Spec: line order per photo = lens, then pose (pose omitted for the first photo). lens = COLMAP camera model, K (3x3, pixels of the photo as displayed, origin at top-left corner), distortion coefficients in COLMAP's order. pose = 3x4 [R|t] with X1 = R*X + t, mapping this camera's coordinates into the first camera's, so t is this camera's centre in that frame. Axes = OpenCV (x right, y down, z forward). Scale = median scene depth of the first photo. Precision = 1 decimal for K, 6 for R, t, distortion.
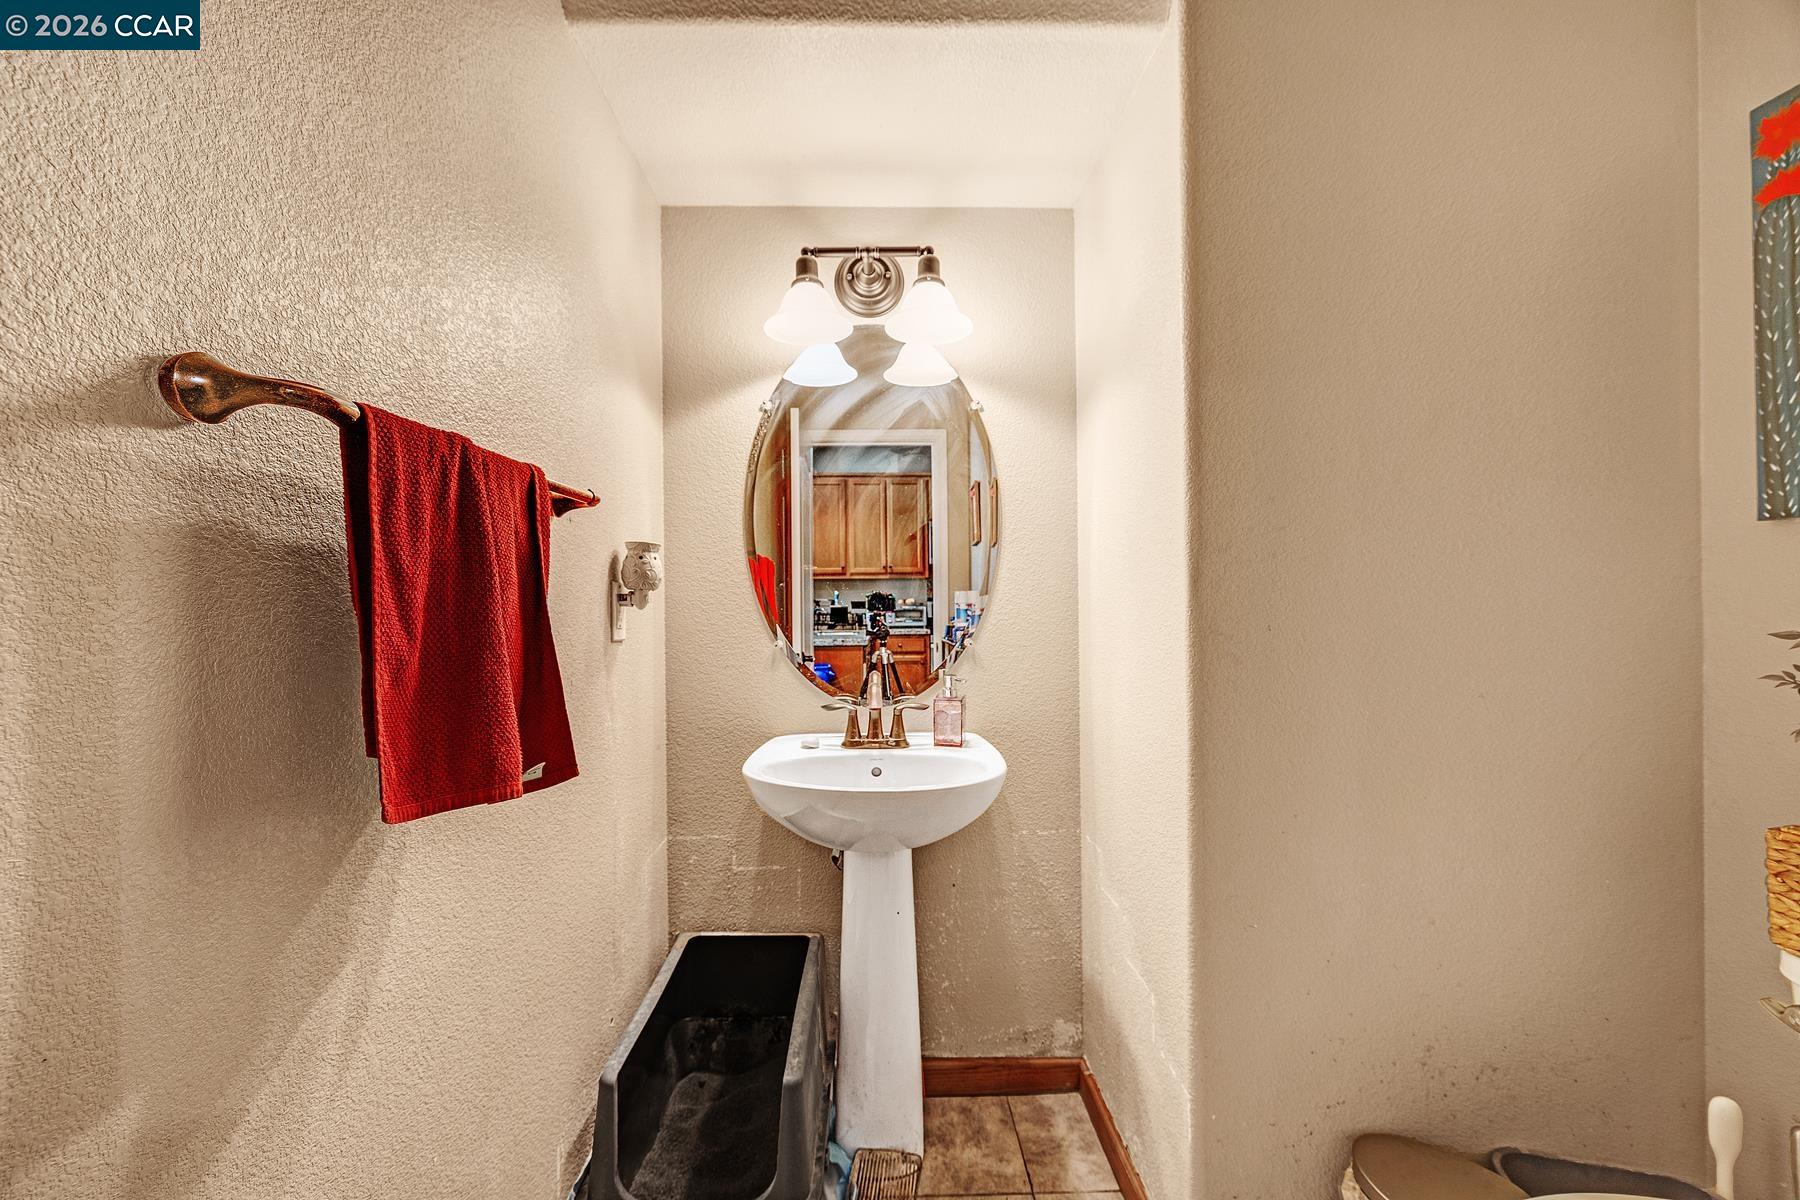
lens RADIAL K [[754.5, 0, 897.6], [0, 754.5, 600.9], [0, 0, 1]] dist [-0.002118, 0.000258]
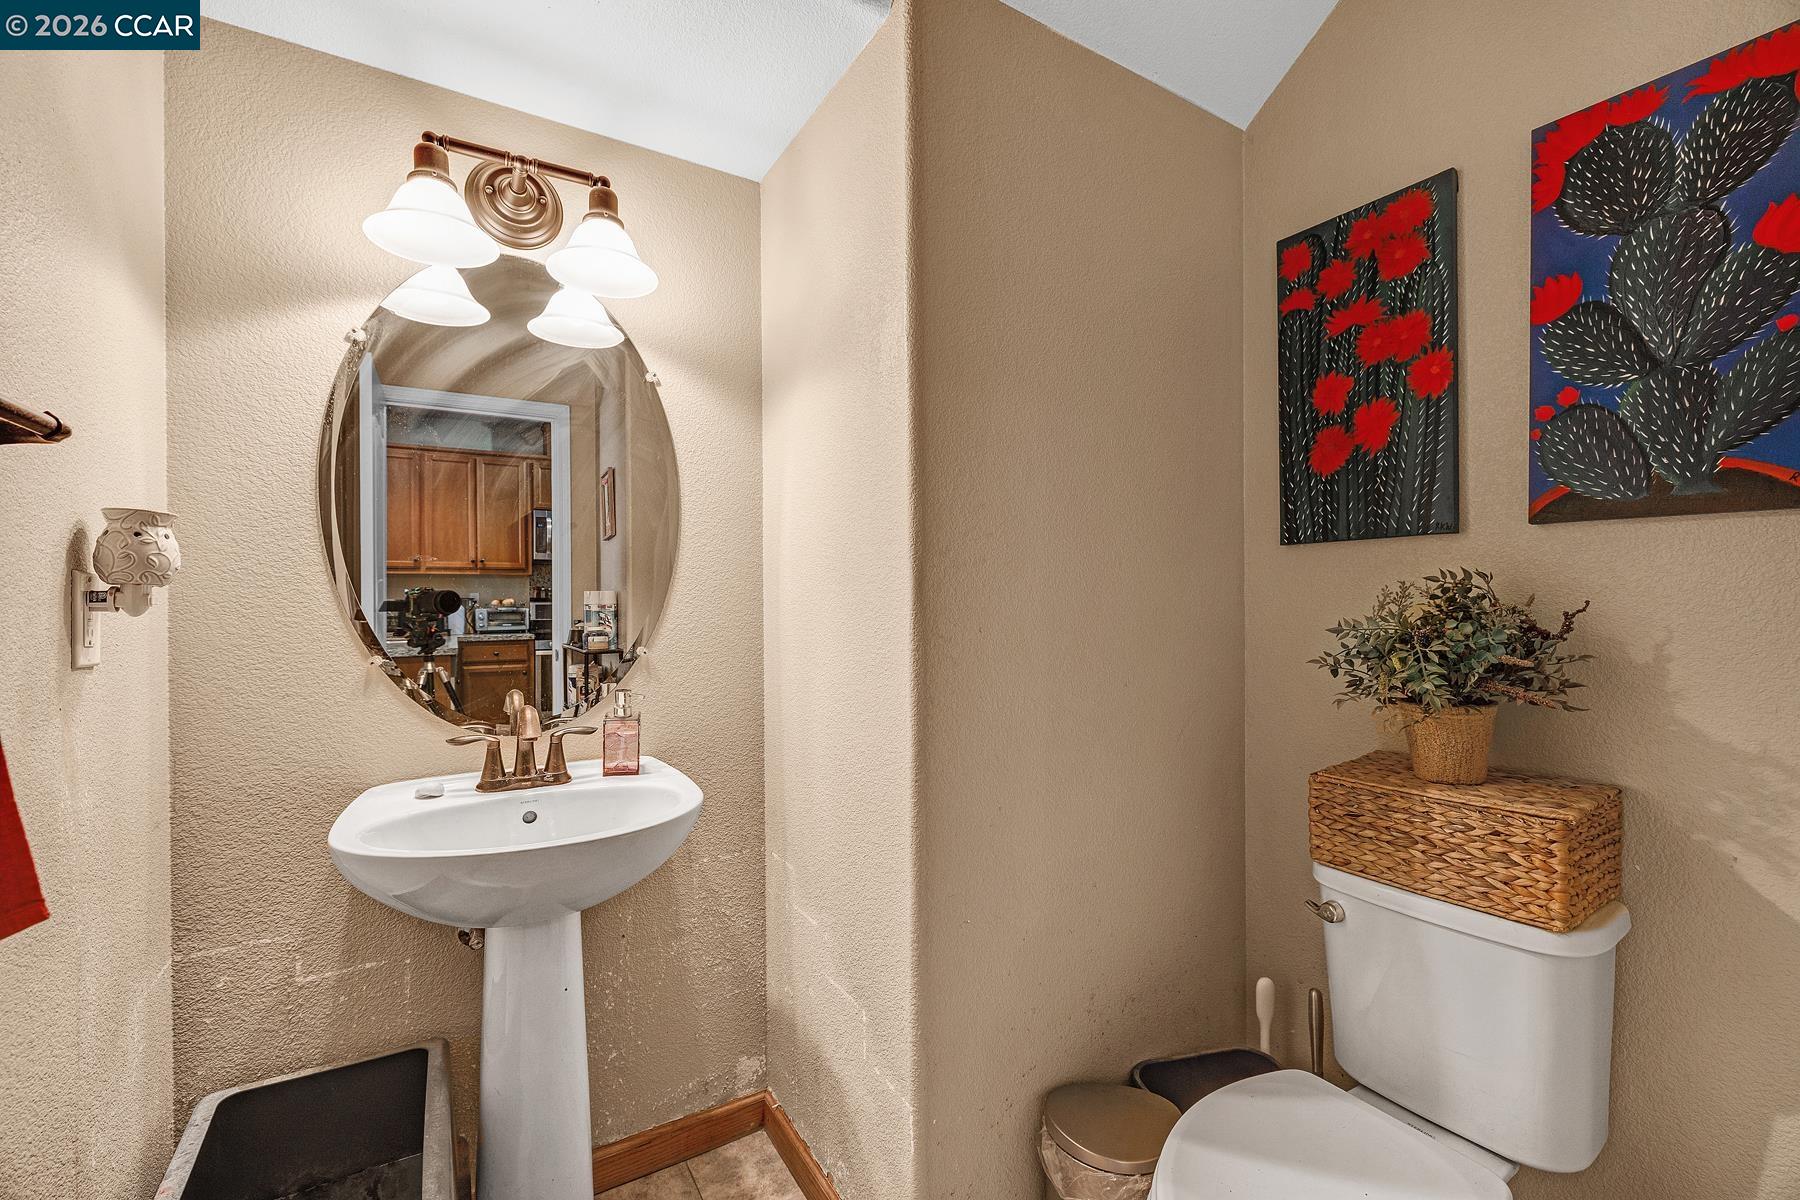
lens RADIAL K [[754.5, 0, 901.9], [0, 754.5, 599.9], [0, 0, 1]] dist [-0.002118, 0.000258]
pose [[0.867165, 0.003393, 0.498010, -0.082268], [-0.002296, 0.999993, -0.002815, -0.001578], [-0.498016, 0.001298, 0.867167, 0.109418]]
